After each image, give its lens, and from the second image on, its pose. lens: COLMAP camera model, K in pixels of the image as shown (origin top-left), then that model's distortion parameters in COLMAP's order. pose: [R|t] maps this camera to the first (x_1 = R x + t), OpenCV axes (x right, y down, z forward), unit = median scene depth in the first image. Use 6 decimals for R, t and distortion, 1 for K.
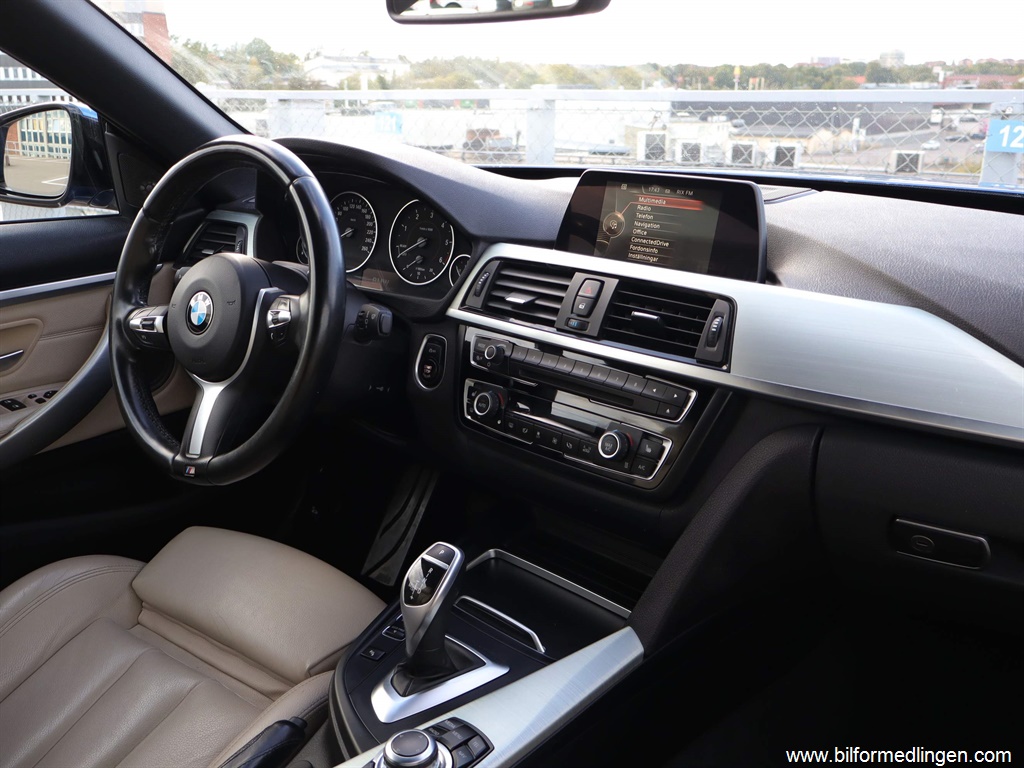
lens RADIAL K [[972.7, 0, 512.0], [0, 972.7, 384.0], [0, 0, 1]] dist [-0.005169, 0.001591]
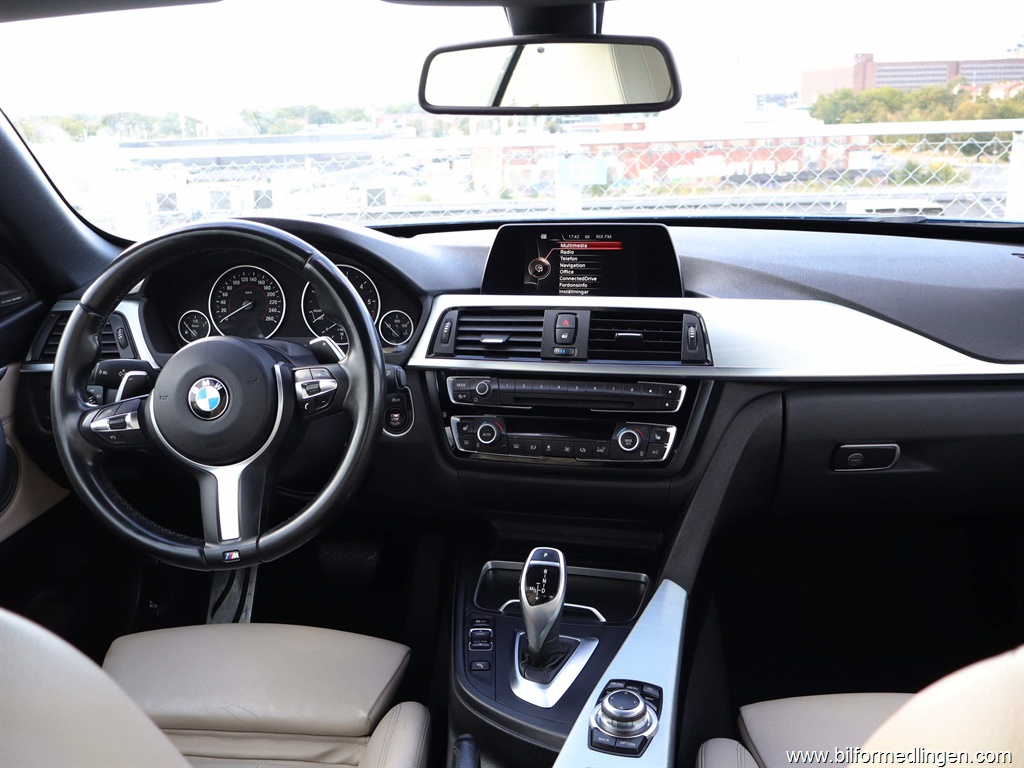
lens RADIAL K [[972.7, 0, 512.0], [0, 972.7, 384.0], [0, 0, 1]] dist [-0.005169, 0.001591]
pose [[0.856234, -0.161601, 0.490661, -0.550756], [0.181750, 0.983322, 0.006696, -0.038633], [-0.483559, 0.083445, 0.871325, -0.018735]]
